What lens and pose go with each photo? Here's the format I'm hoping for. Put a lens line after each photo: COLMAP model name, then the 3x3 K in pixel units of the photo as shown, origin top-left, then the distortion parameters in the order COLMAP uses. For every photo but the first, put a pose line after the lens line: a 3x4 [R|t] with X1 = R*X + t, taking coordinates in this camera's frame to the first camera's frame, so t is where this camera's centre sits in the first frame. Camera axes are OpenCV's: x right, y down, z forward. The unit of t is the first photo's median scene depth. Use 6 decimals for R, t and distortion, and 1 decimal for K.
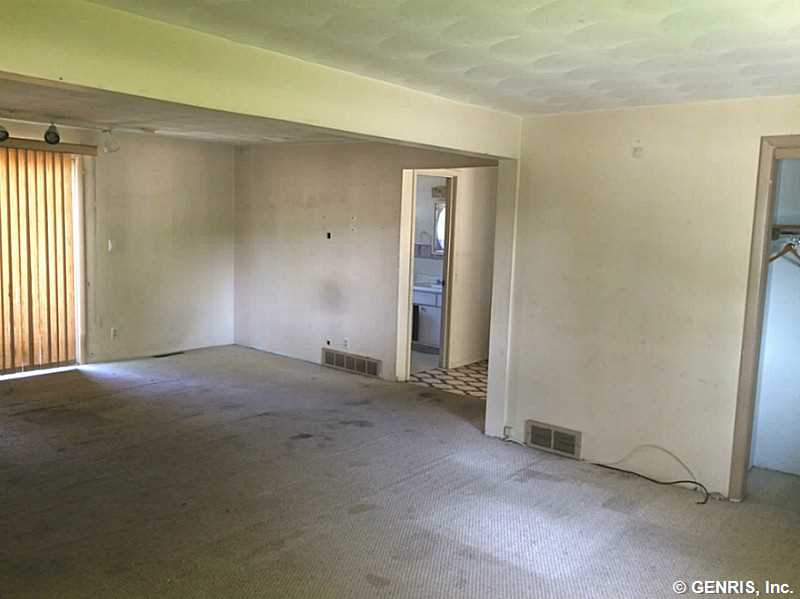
lens RADIAL K [[707.9, 0, 399.7], [0, 707.9, 299.2], [0, 0, 1]] dist [0.046201, 0.004909]
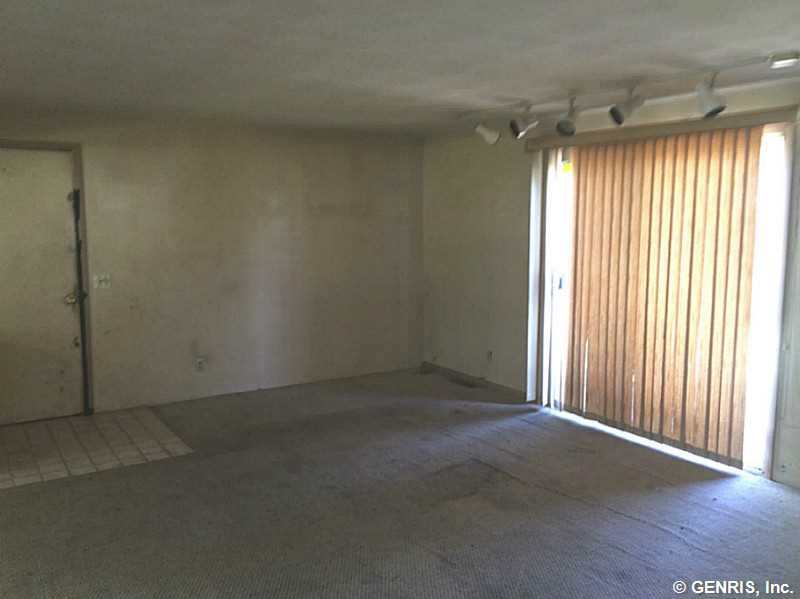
lens RADIAL K [[707.9, 0, 399.8], [0, 707.9, 298.4], [0, 0, 1]] dist [0.046201, 0.004909]
pose [[-0.308386, 0.089920, -0.947002, 0.240574], [-0.123075, 0.983383, 0.133453, -0.113810], [0.943266, 0.157707, -0.292194, 0.988413]]
